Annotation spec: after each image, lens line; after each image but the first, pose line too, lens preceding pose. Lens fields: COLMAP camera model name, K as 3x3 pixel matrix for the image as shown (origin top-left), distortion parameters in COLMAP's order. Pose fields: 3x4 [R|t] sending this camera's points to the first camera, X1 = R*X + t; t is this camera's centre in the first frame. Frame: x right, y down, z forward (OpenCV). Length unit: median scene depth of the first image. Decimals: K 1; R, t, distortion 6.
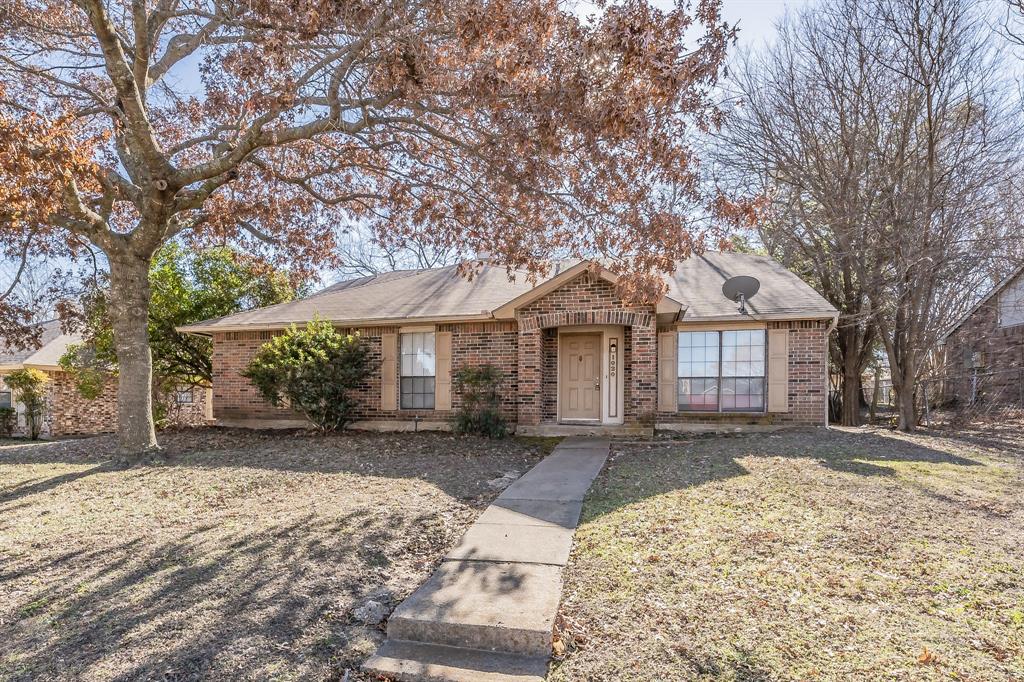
lens RADIAL K [[353.8, 0, 507.7], [0, 353.8, 344.8], [0, 0, 1]] dist [0.000746, -0.000348]
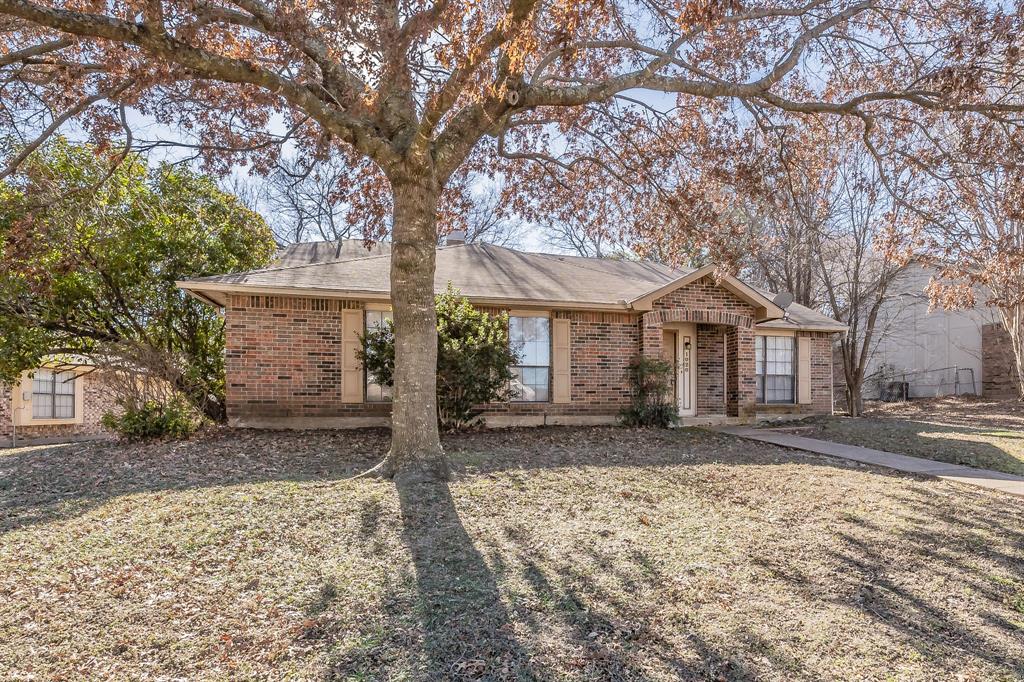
lens RADIAL K [[378.2, 0, 481.2], [0, 378.2, 339.7], [0, 0, 1]] dist [0.002026, -0.000197]
pose [[0.931831, 0.057351, 0.358331, -0.797840], [-0.056817, 0.998312, -0.012028, 0.046004], [-0.358416, -0.009151, 0.933517, 0.163512]]
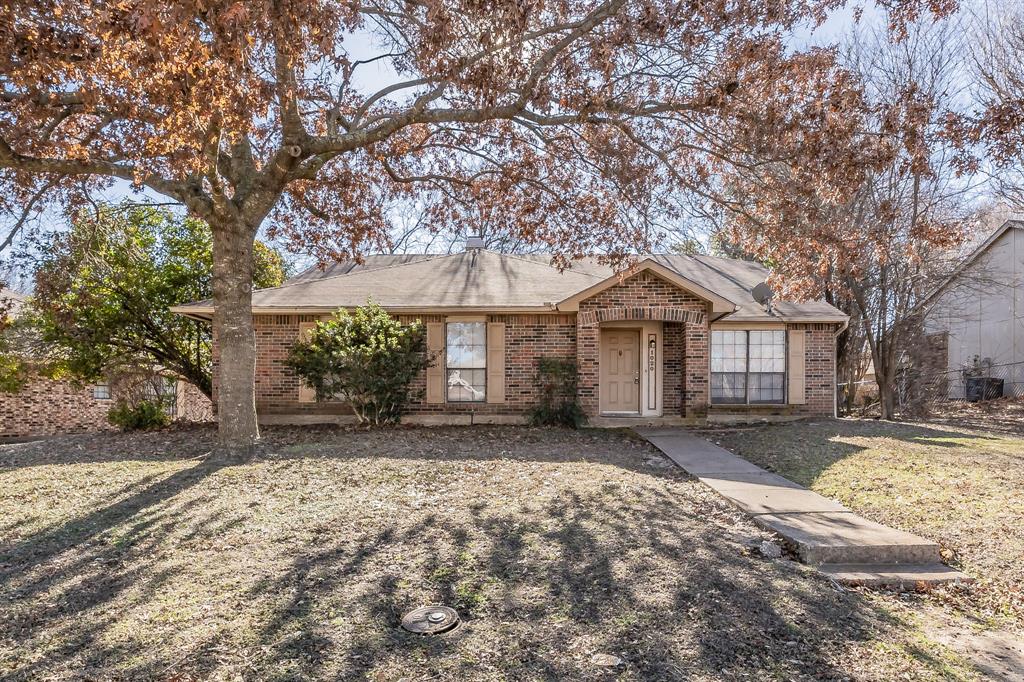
lens RADIAL K [[378.2, 0, 501.6], [0, 378.2, 338.4], [0, 0, 1]] dist [0.002026, -0.000197]
pose [[0.985767, 0.027117, 0.165914, -0.369158], [-0.026151, 0.999626, -0.007999, 0.015890], [-0.166069, 0.003546, 0.986108, -0.032080]]
